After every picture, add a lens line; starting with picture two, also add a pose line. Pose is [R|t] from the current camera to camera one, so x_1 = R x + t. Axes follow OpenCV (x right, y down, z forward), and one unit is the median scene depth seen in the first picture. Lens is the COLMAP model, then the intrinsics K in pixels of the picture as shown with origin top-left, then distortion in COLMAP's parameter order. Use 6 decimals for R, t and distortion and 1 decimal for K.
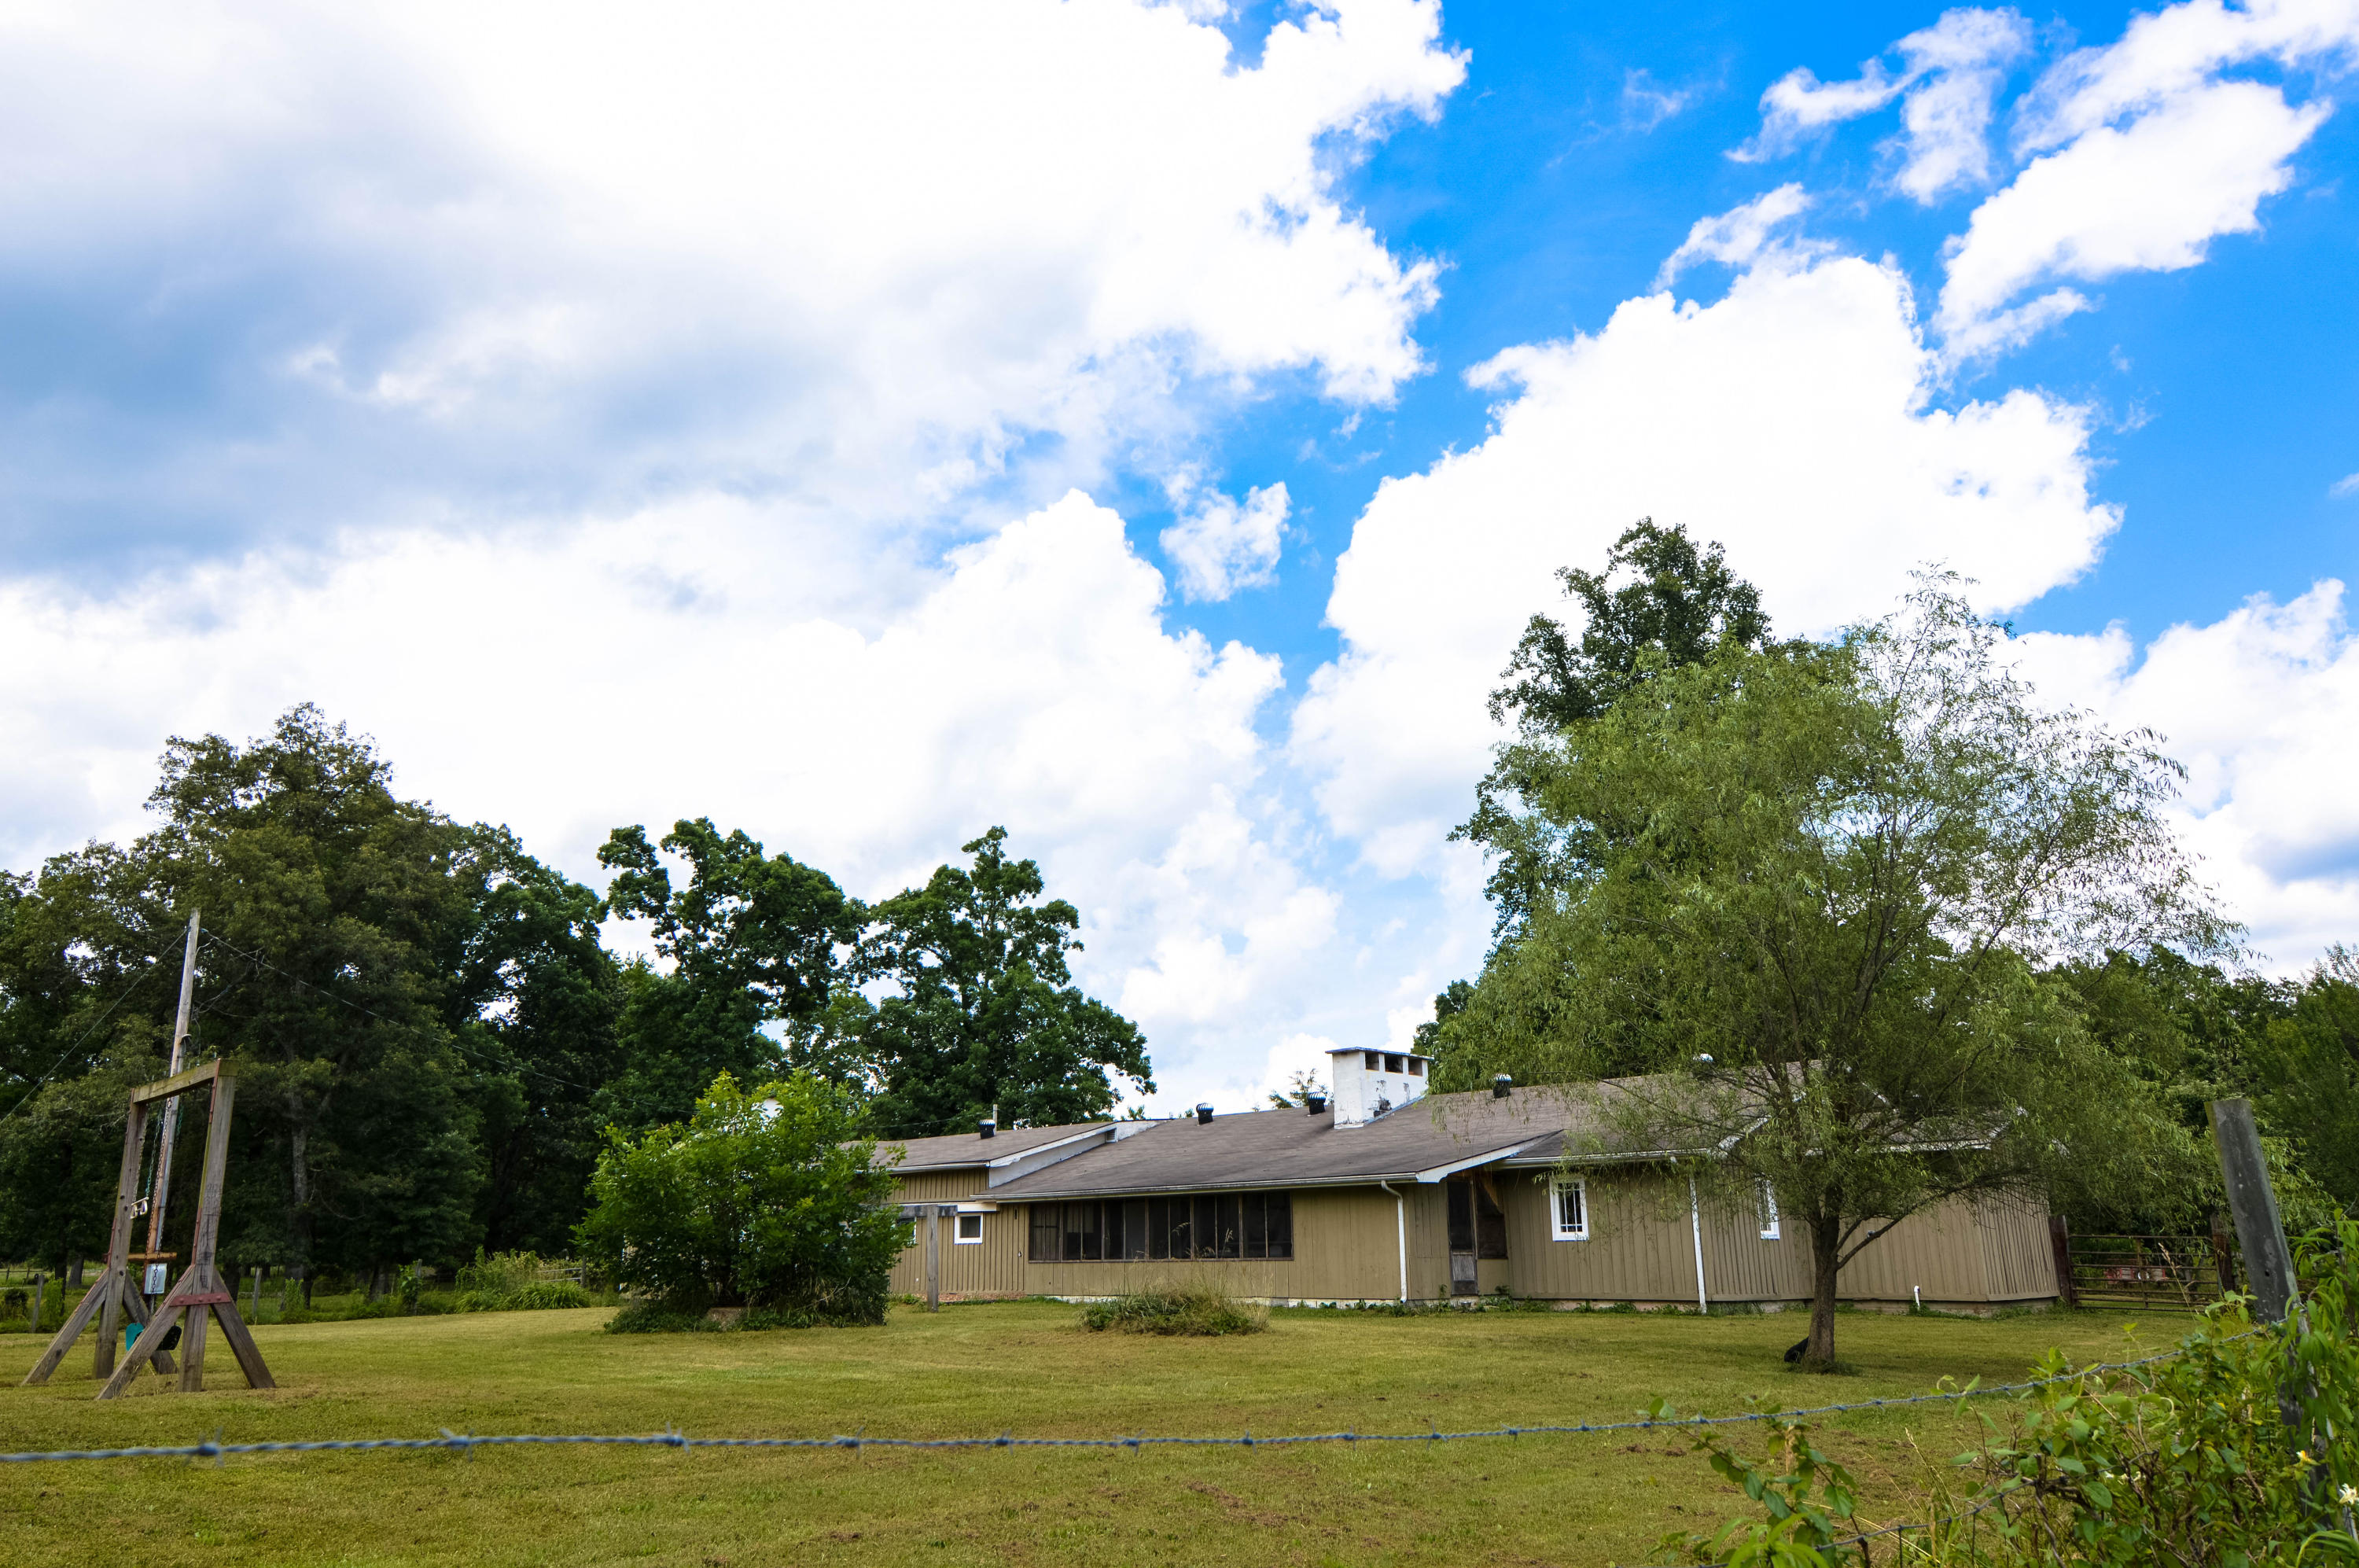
lens RADIAL K [[1586.2, 0, 1178.8], [0, 1586.2, 776.5], [0, 0, 1]] dist [0.000051, -0.000480]
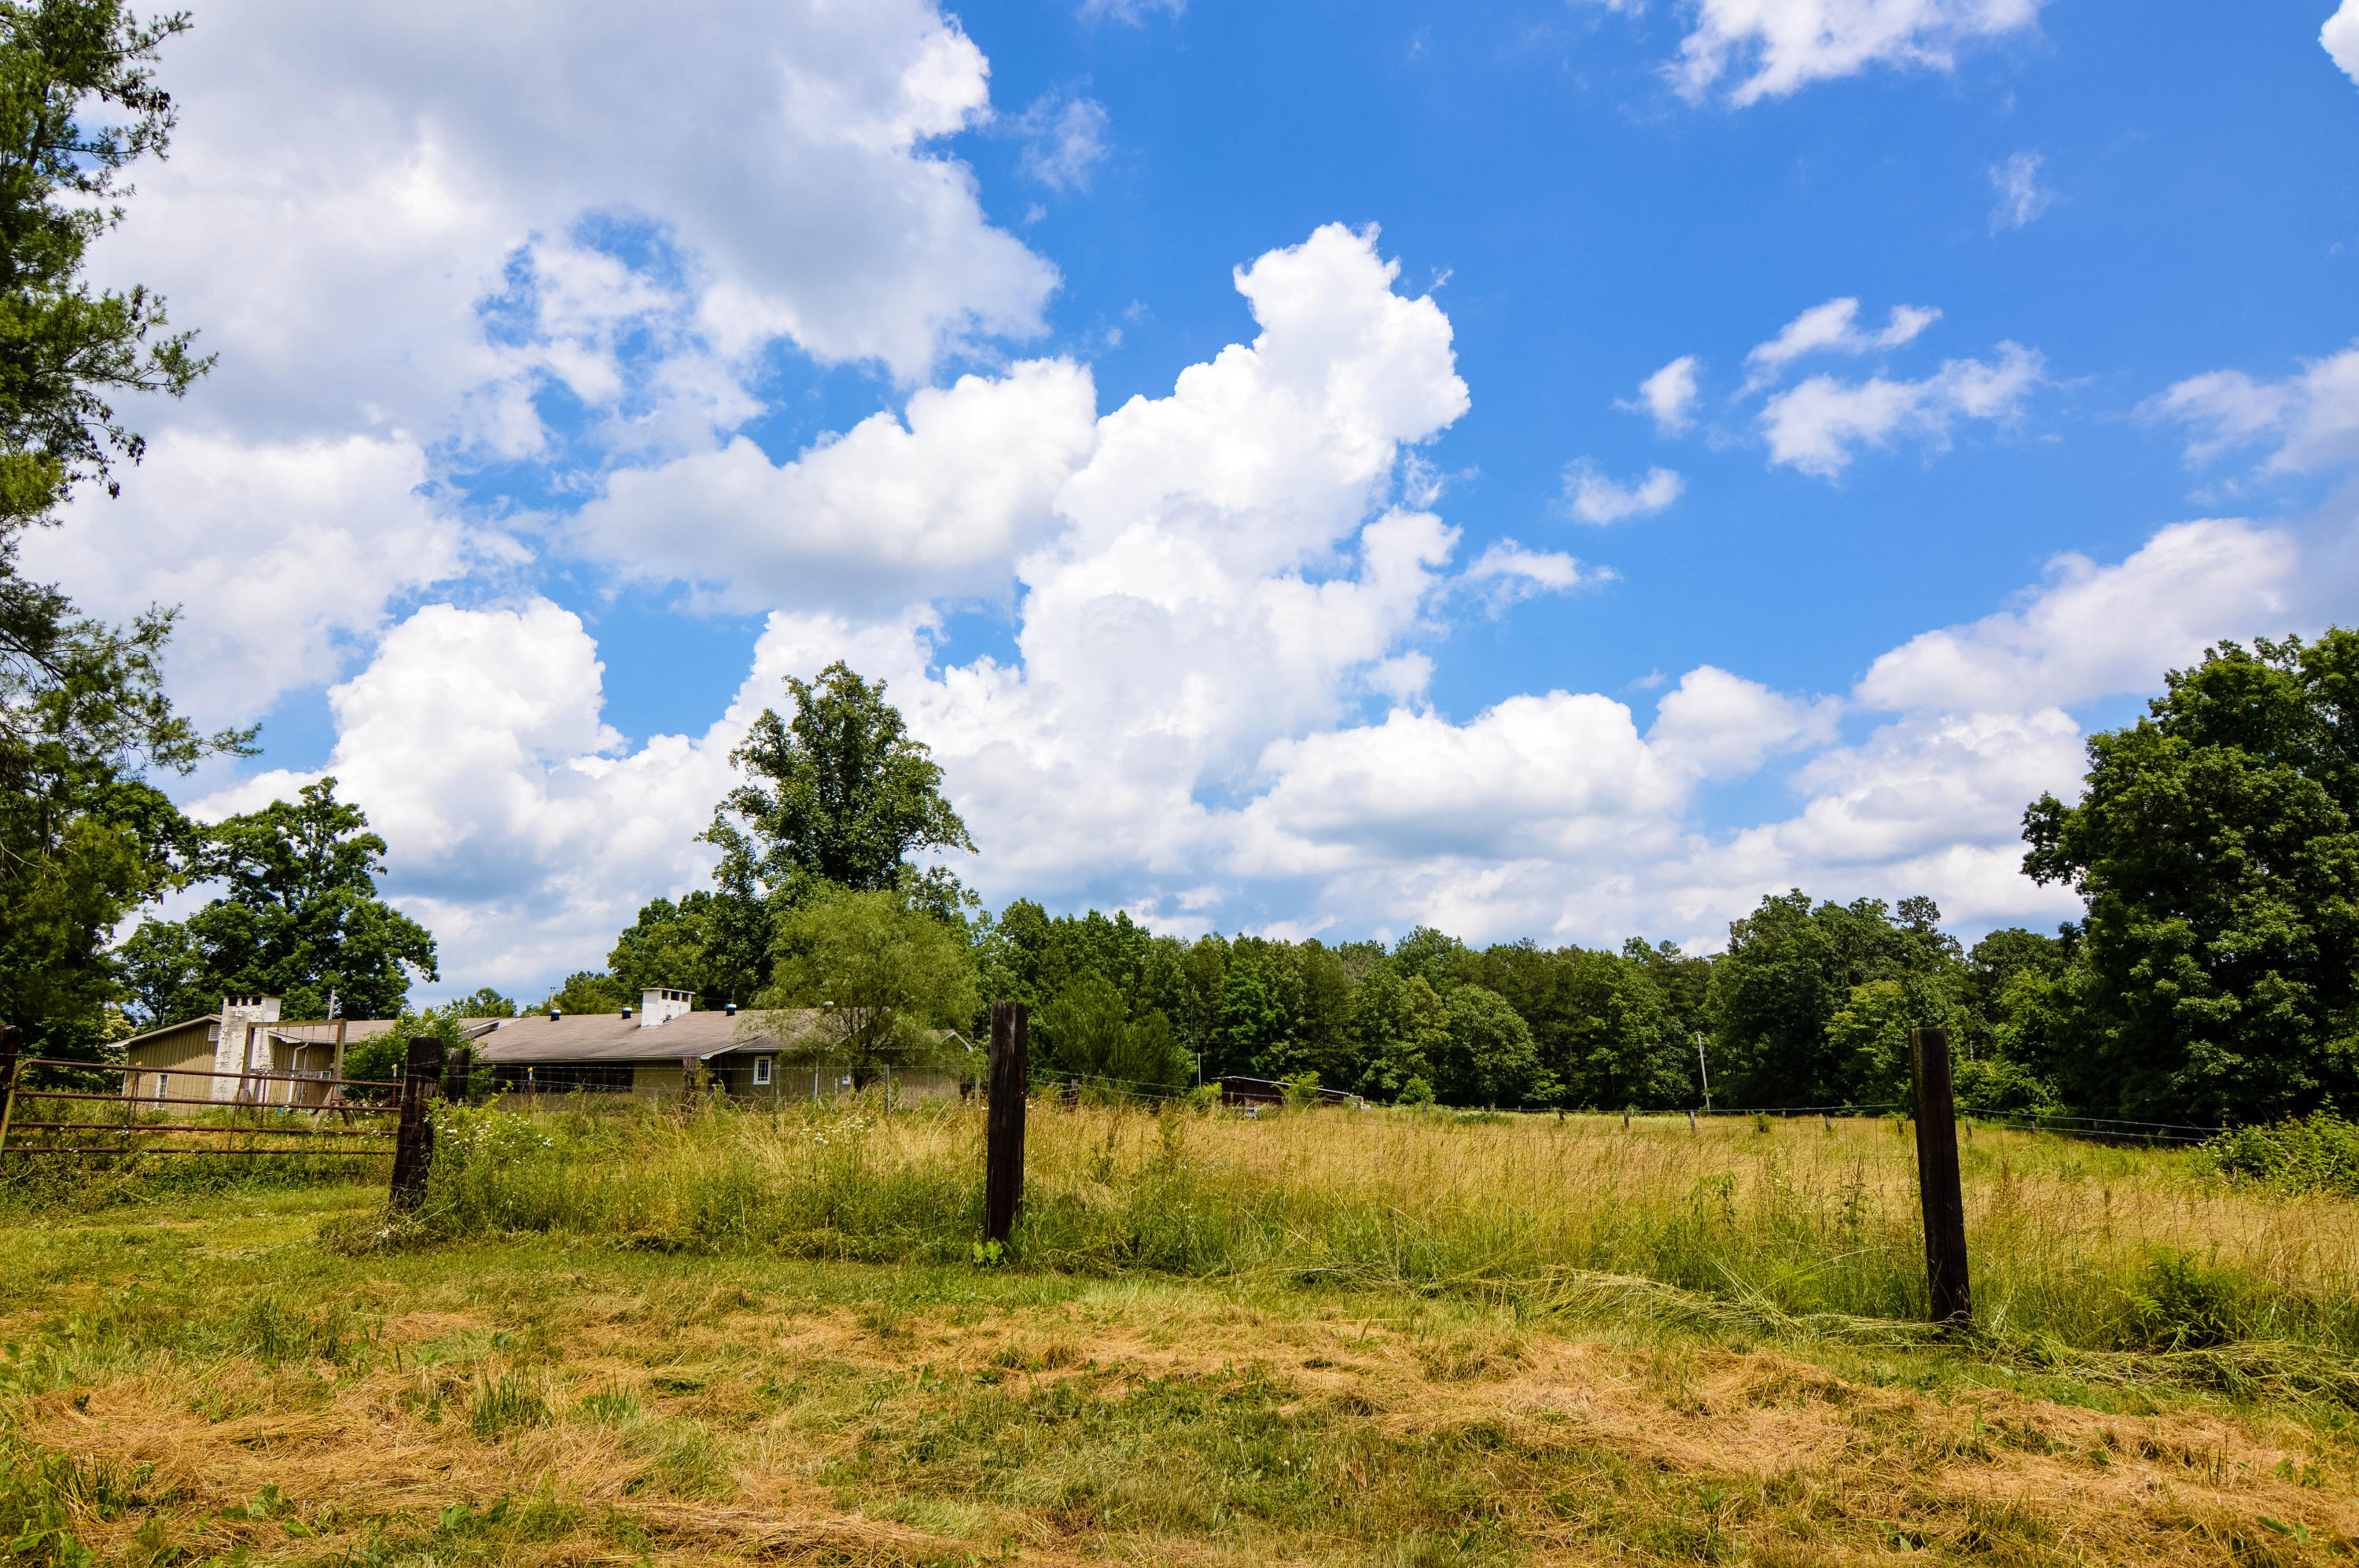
lens RADIAL K [[1420.7, 0, 1169.9], [0, 1420.7, 779.0], [0, 0, 1]] dist [0.002013, -0.017821]
pose [[0.850464, 0.111765, 0.514023, -0.129186], [-0.147346, 0.988665, 0.028819, -0.104414], [-0.504975, -0.100249, 0.857292, -0.364210]]
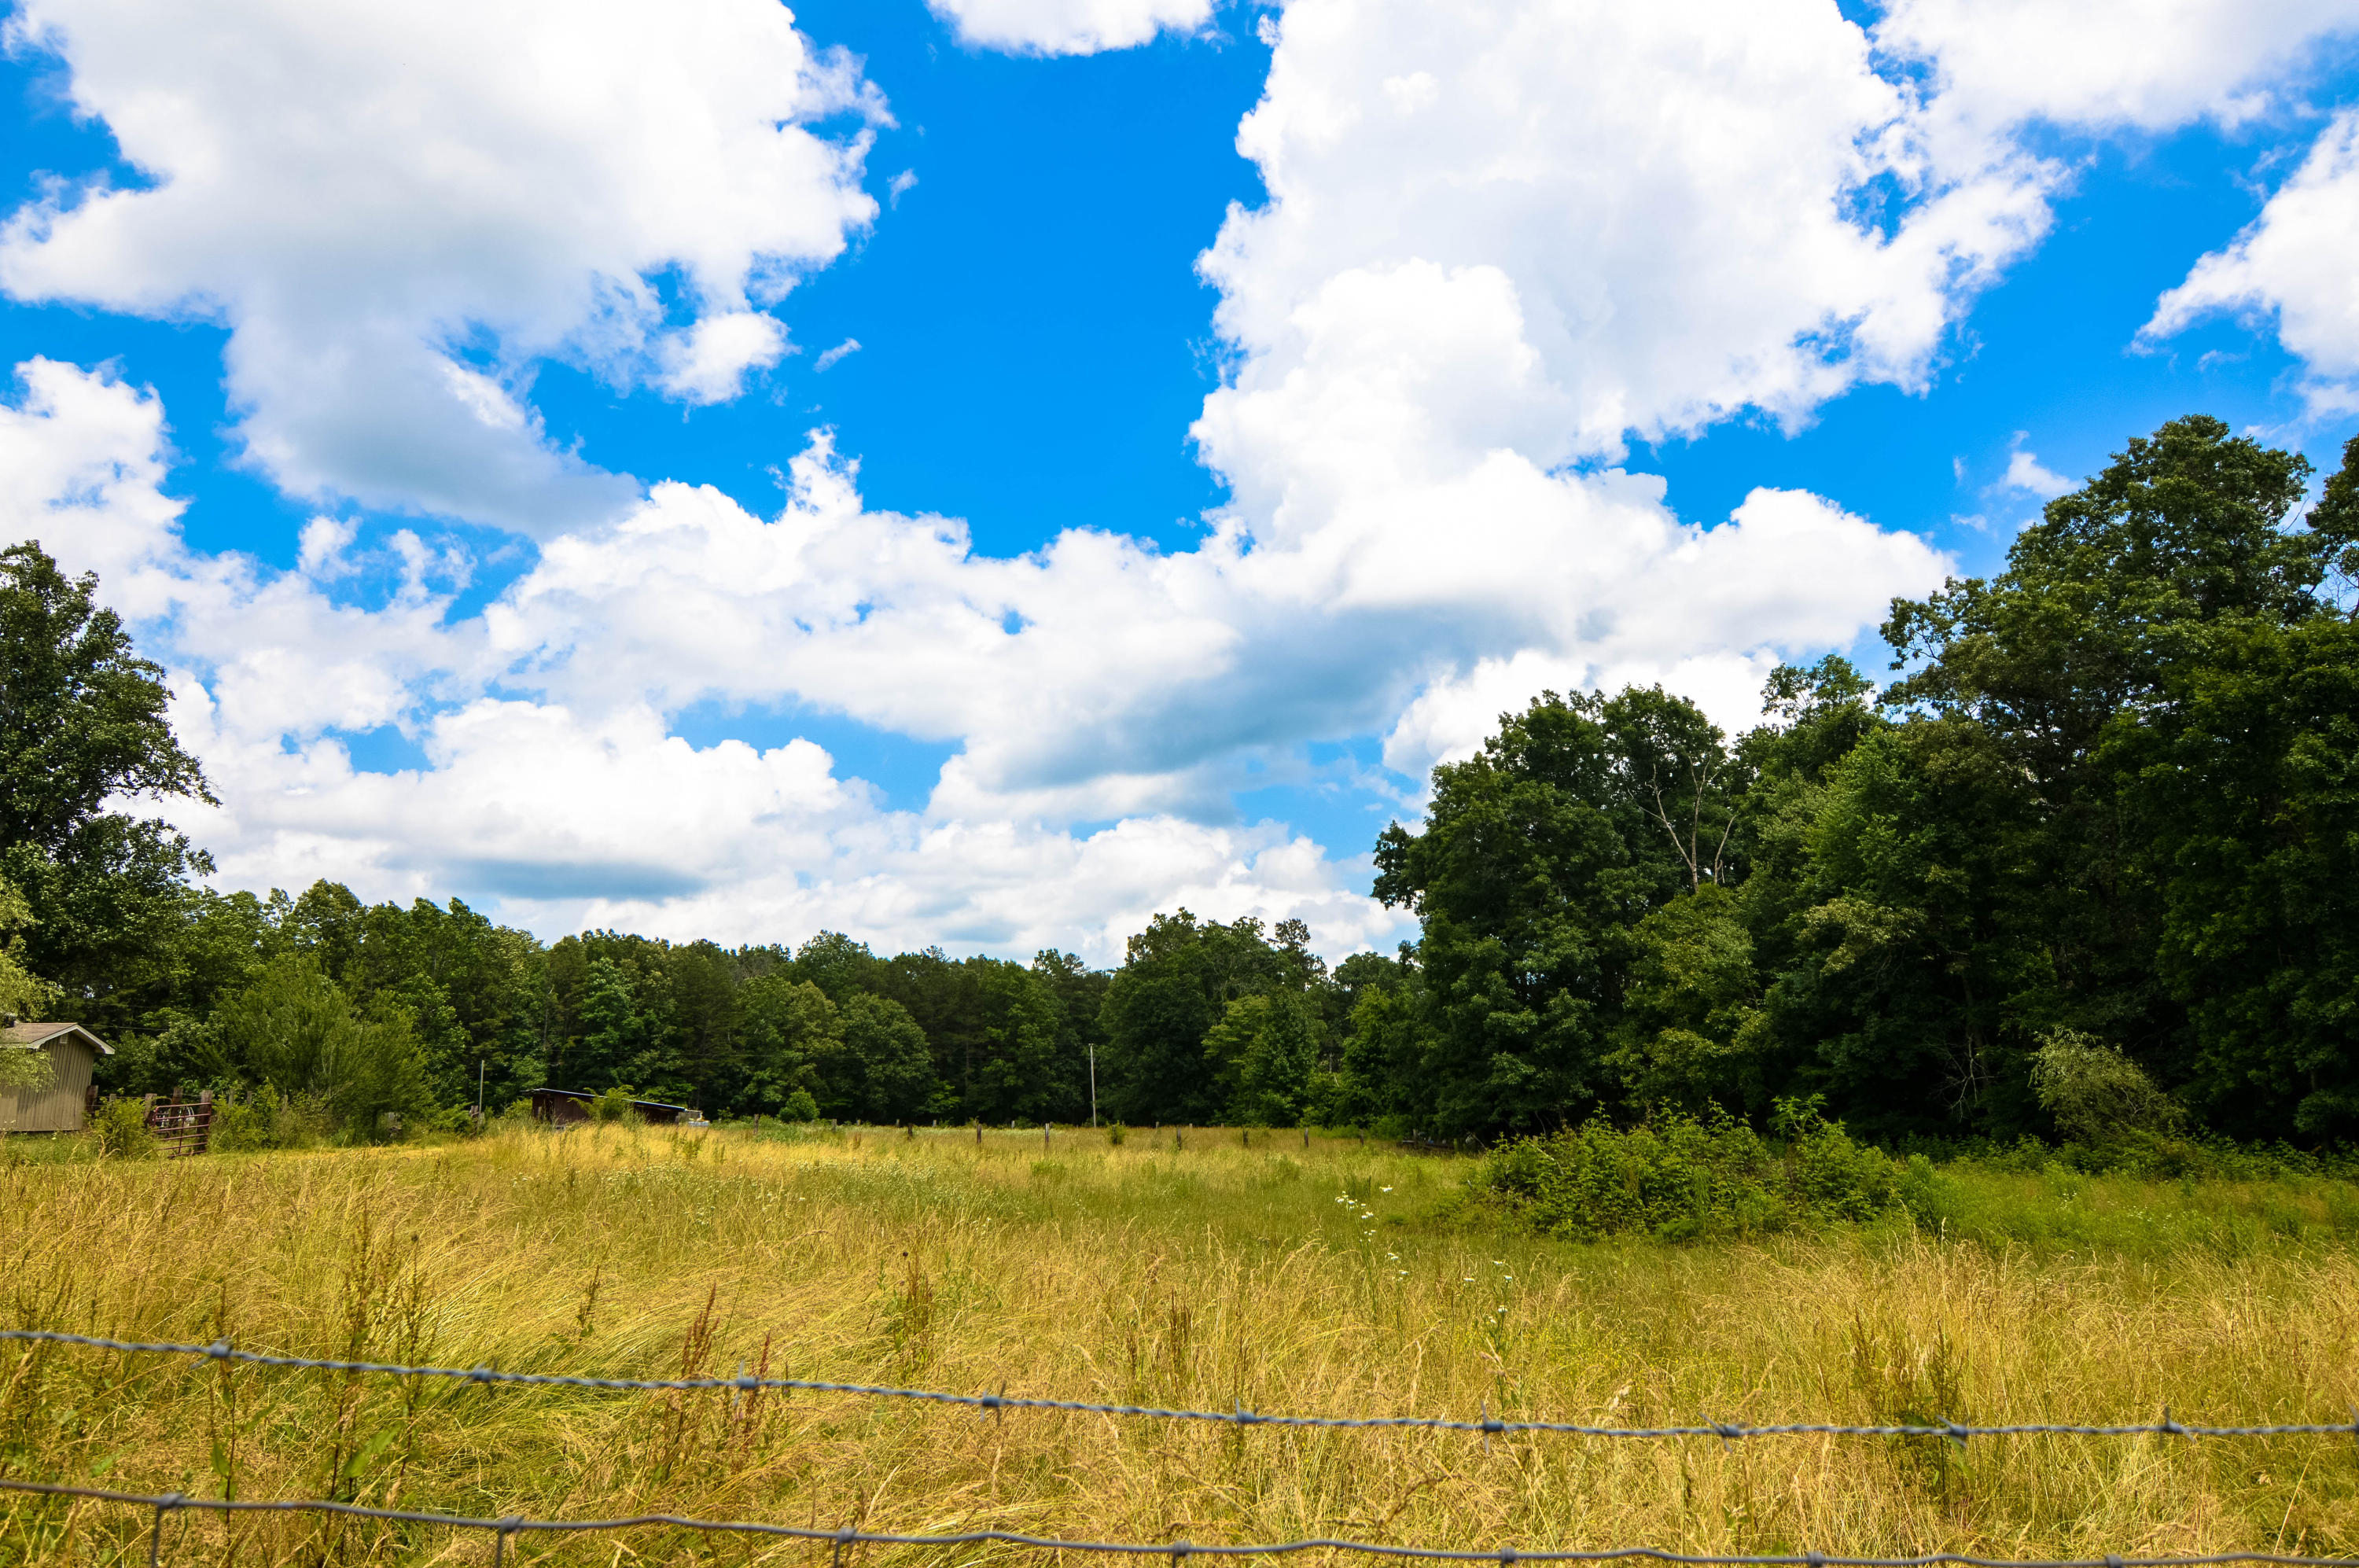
lens RADIAL K [[1420.7, 0, 1169.9], [0, 1420.7, 779.0], [0, 0, 1]] dist [0.002013, -0.017821]
pose [[0.586668, 0.173739, 0.790971, -0.024102], [-0.219809, 0.974211, -0.050955, -0.092995], [-0.779426, -0.143968, 0.609728, -0.327837]]
